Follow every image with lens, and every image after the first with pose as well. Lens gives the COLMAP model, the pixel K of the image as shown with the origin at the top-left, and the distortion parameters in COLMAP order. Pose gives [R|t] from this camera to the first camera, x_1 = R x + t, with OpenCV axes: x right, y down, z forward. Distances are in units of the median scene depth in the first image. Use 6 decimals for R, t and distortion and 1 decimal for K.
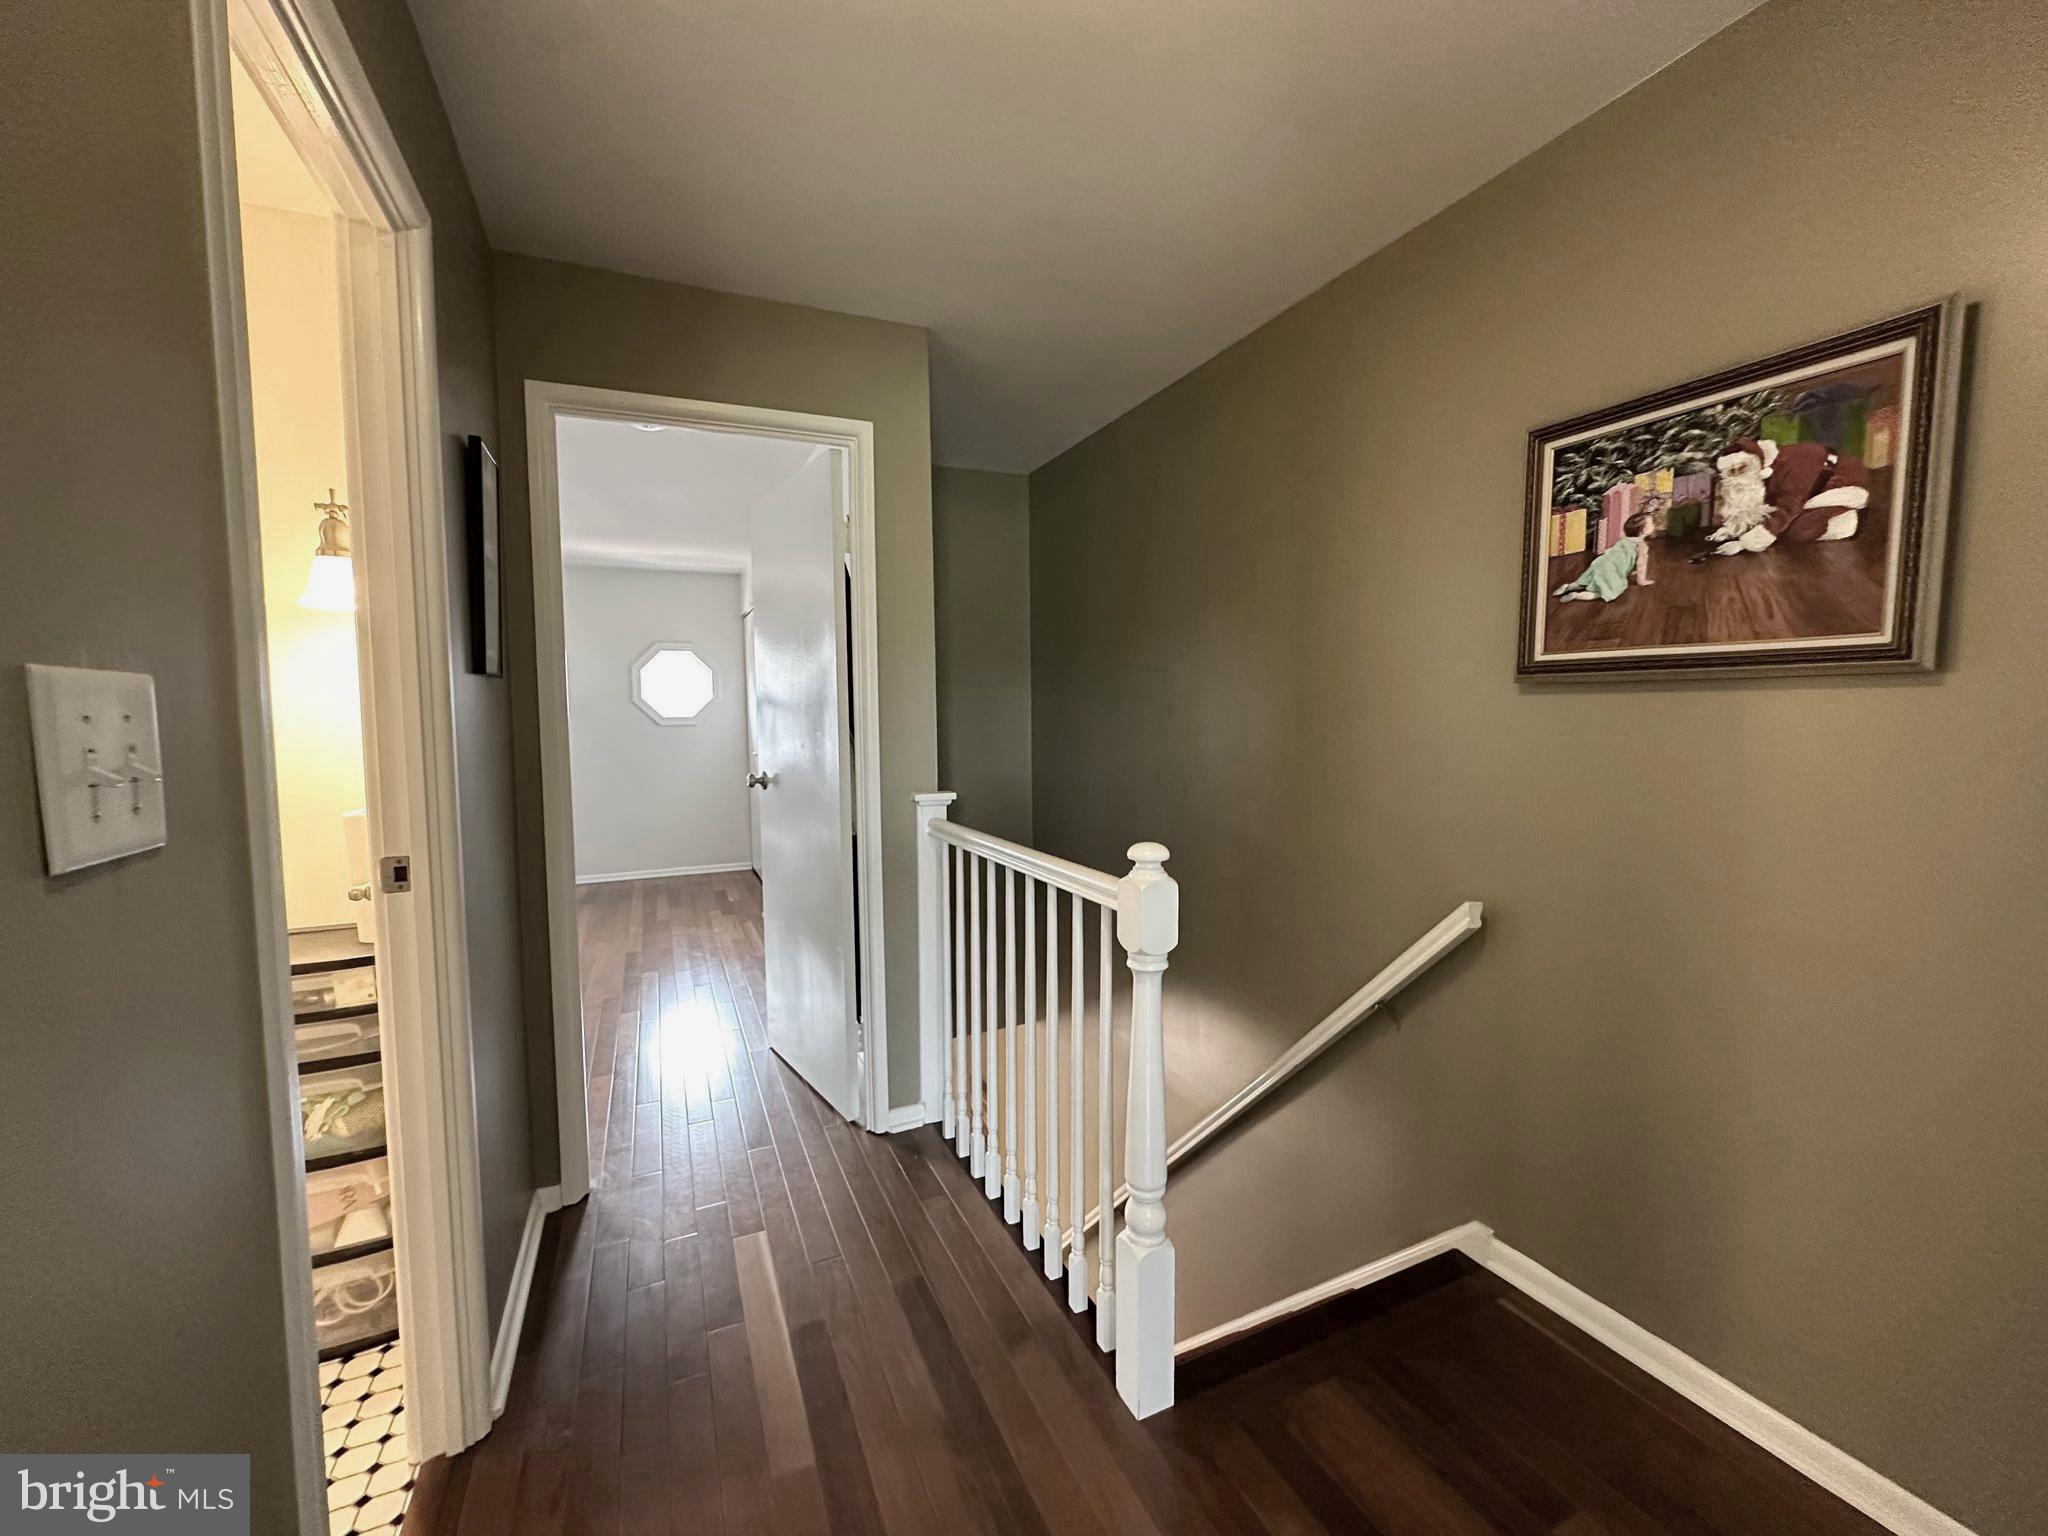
lens RADIAL K [[820.6, 0, 1026.8], [0, 820.6, 770.6], [0, 0, 1]] dist [-0.007215, 0.001394]
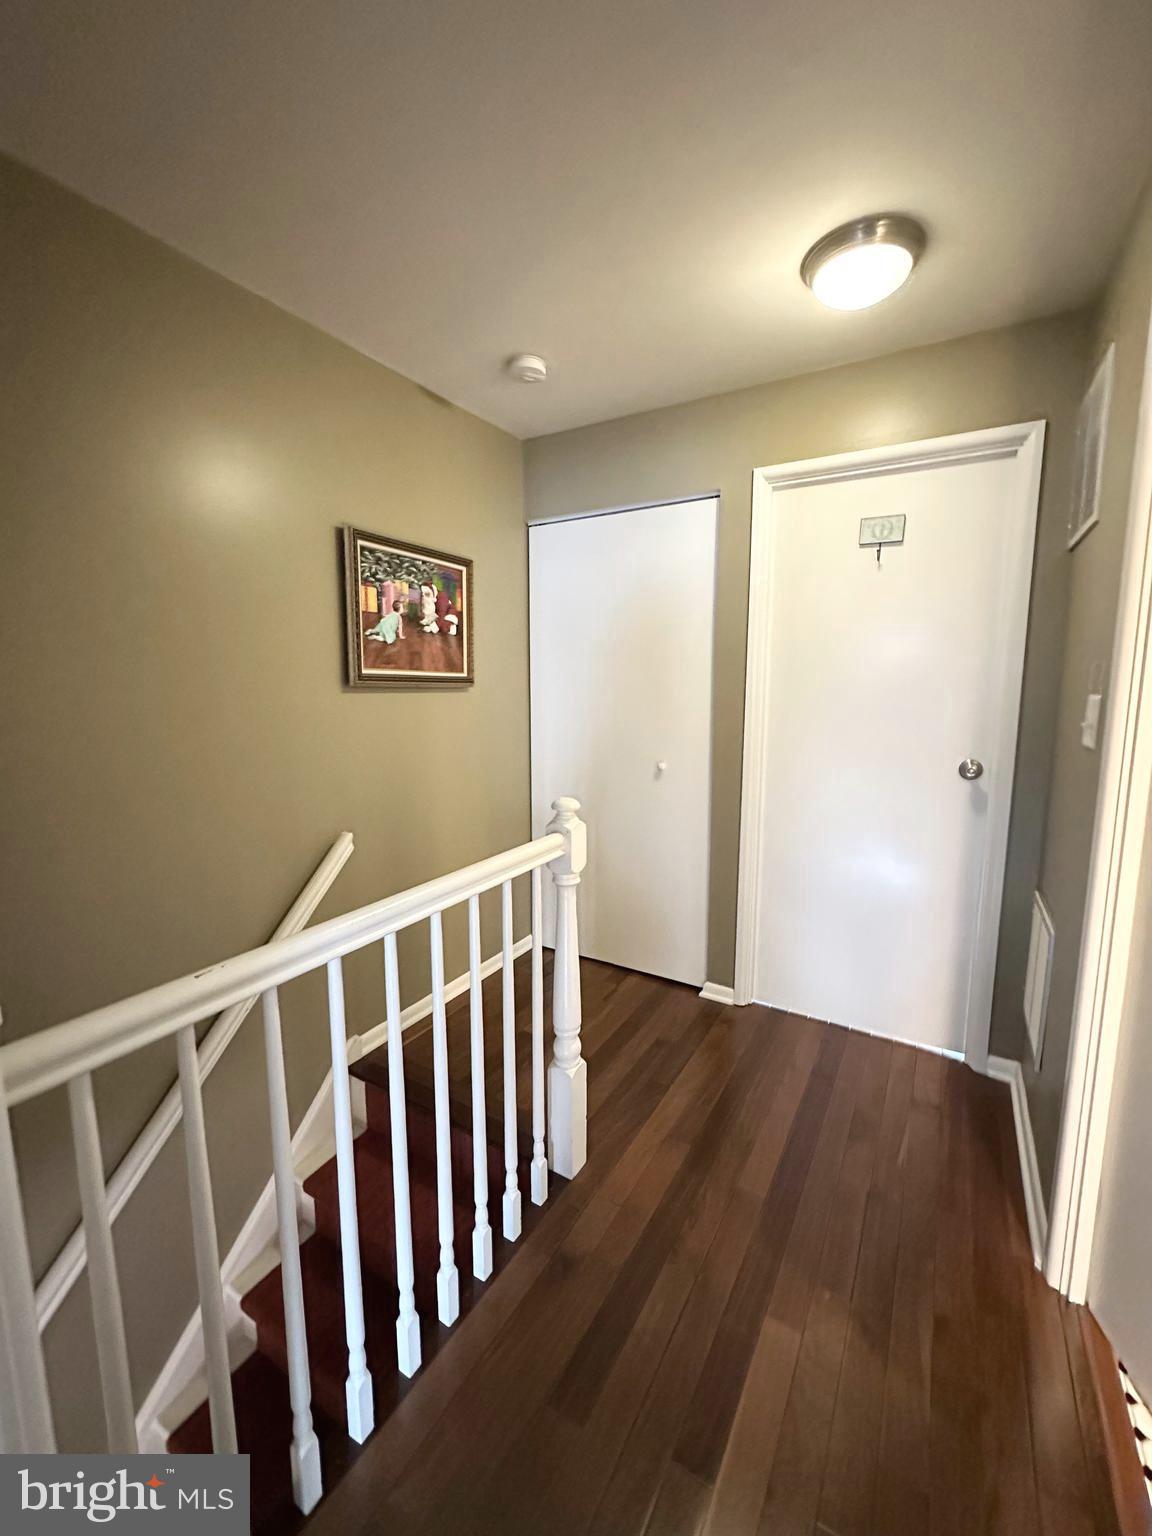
lens RADIAL K [[615.5, 0, 571.9], [0, 615.5, 767.9], [0, 0, 1]] dist [-0.007215, 0.001394]
pose [[-0.558323, -0.102520, 0.823265, -0.715953], [0.063024, 0.984226, 0.165307, -0.138665], [-0.827227, 0.144180, -0.543055, 1.500663]]
